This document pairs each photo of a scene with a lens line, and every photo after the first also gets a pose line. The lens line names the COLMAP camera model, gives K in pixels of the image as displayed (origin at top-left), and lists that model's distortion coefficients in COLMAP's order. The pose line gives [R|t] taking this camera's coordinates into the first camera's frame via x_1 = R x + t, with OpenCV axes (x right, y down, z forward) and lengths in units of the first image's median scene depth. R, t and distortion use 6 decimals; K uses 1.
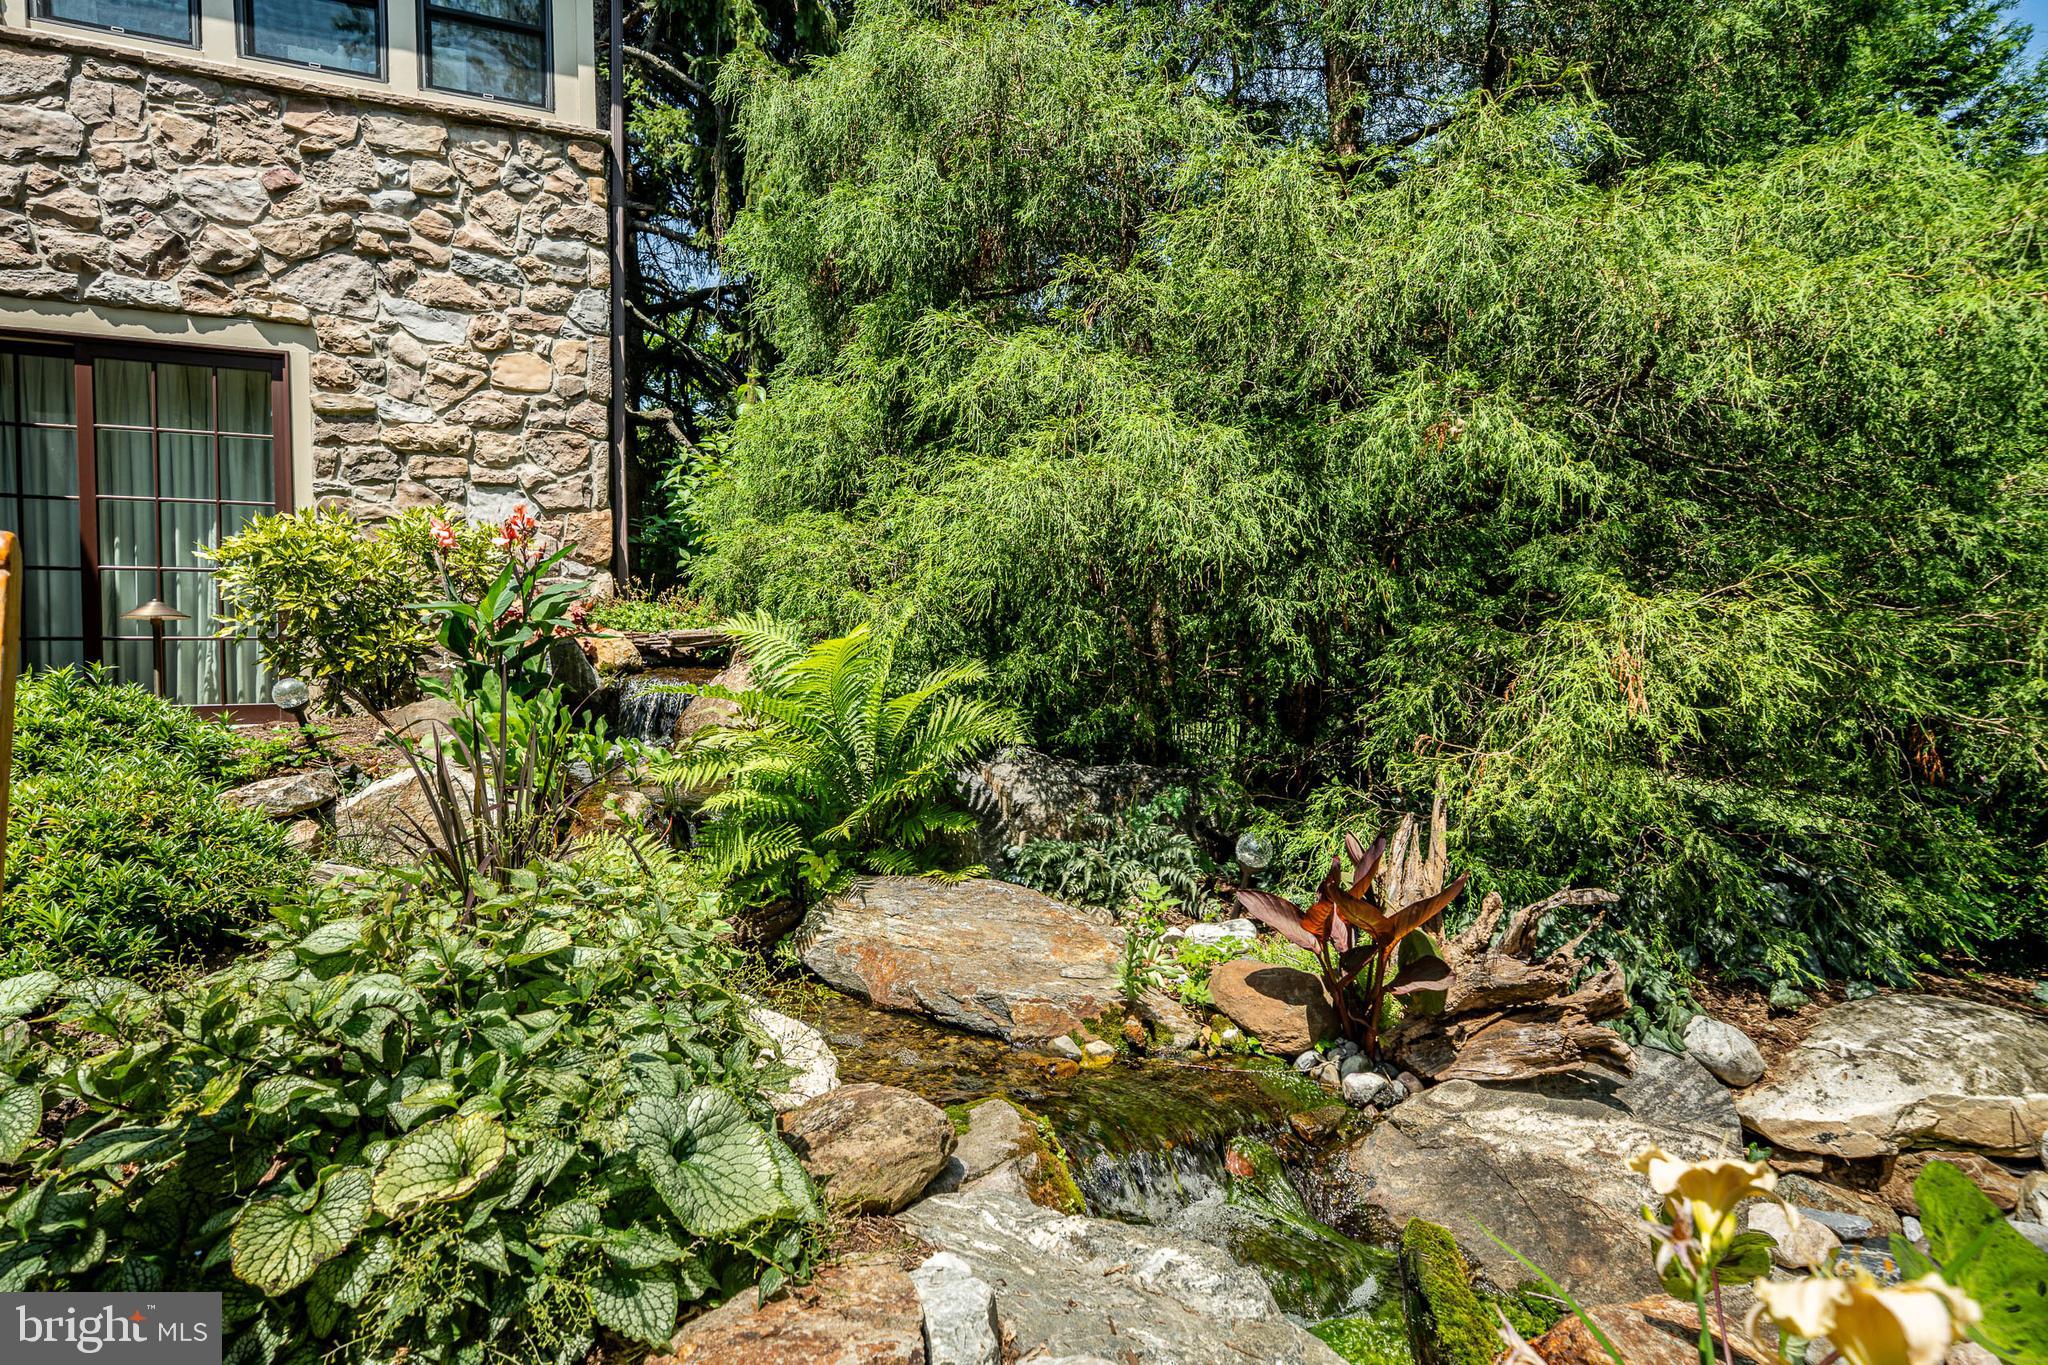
lens RADIAL K [[1144.3, 0, 1005.2], [0, 1144.3, 684.3], [0, 0, 1]] dist [0.023526, 0.001940]
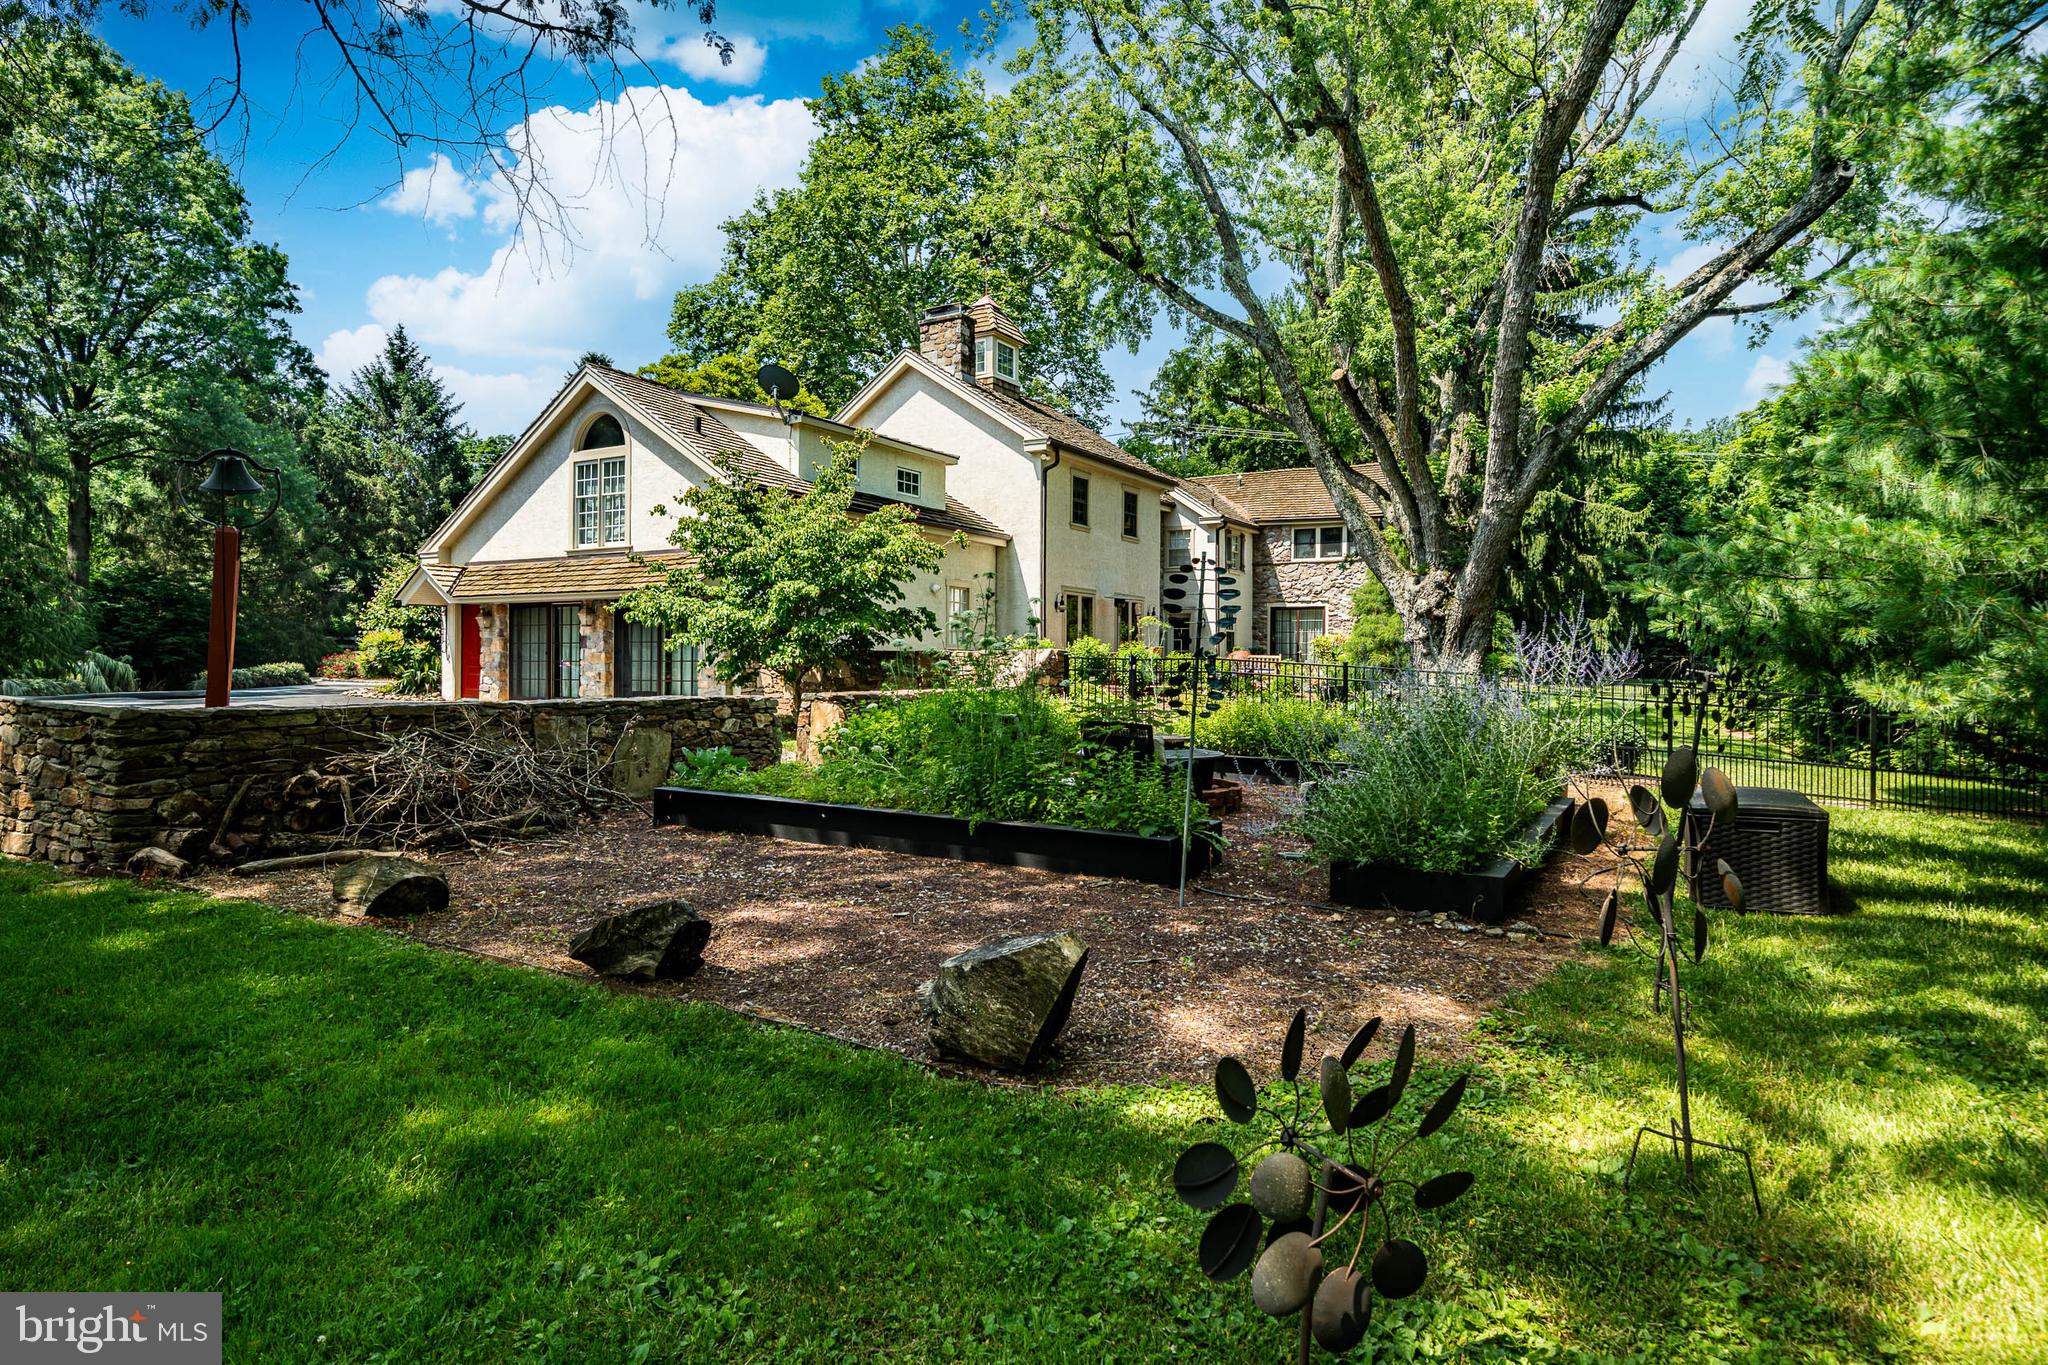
lens RADIAL K [[1144.3, 0, 1020.6], [0, 1144.3, 674.0], [0, 0, 1]] dist [0.023526, 0.001940]
pose [[0.570982, 0.020687, -0.820702, 3.323140], [-0.026825, 0.999619, 0.006534, 0.062943], [0.820524, 0.018285, 0.571319, -3.634443]]
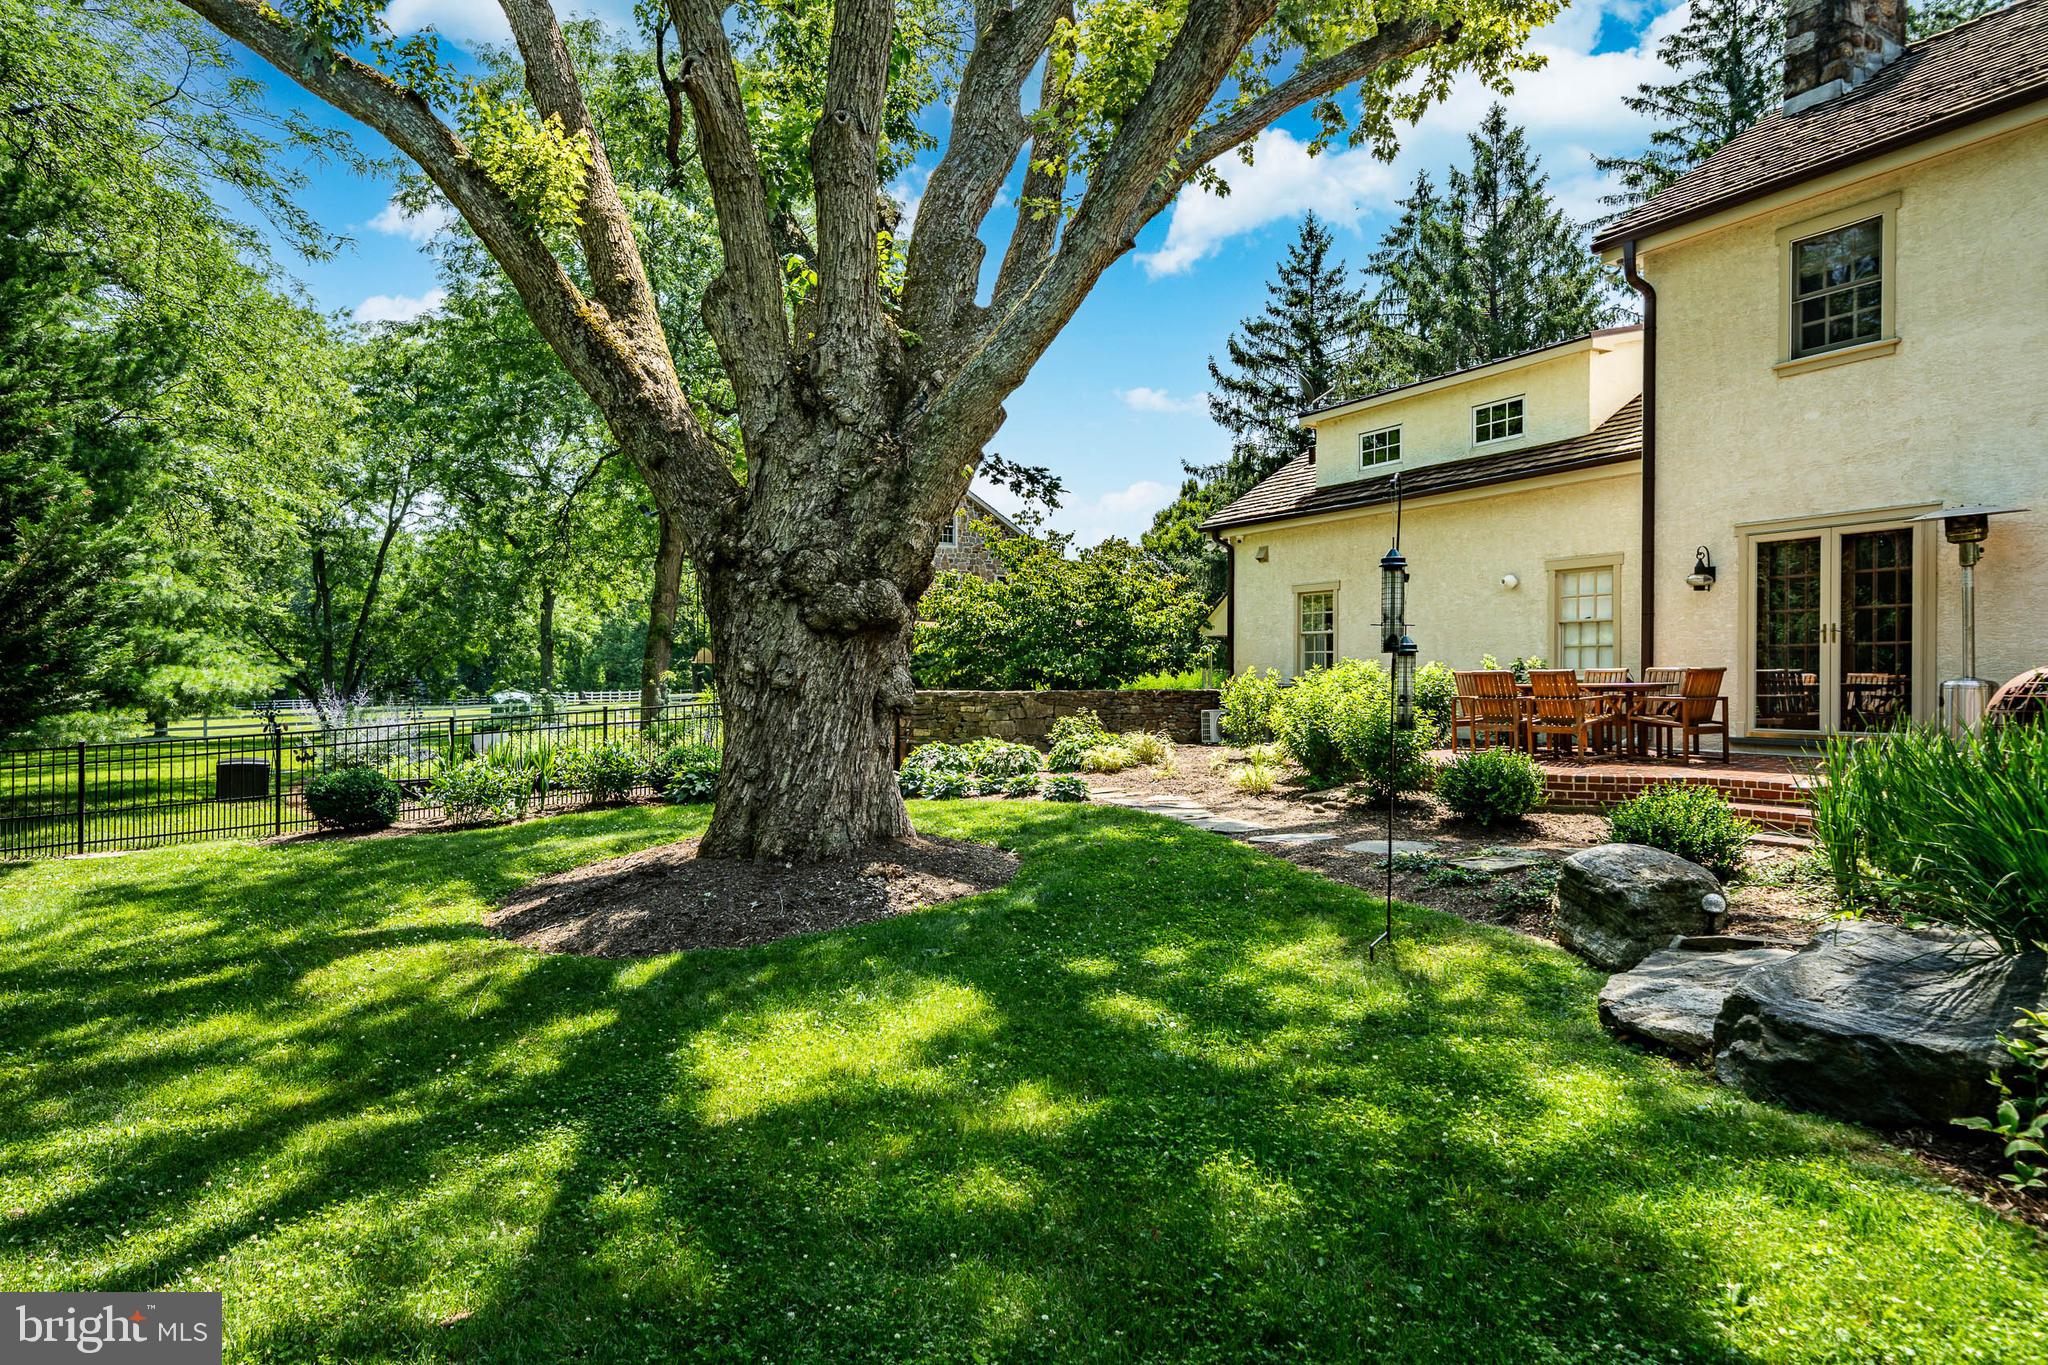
lens RADIAL K [[1221.8, 0, 1014.9], [0, 1221.8, 679.4], [0, 0, 1]] dist [0.023324, 0.006479]
pose [[-0.995121, 0.012401, -0.097878, 1.193158], [0.011219, 0.999857, 0.012626, -0.037181], [0.098021, 0.011466, -0.995118, 0.867731]]
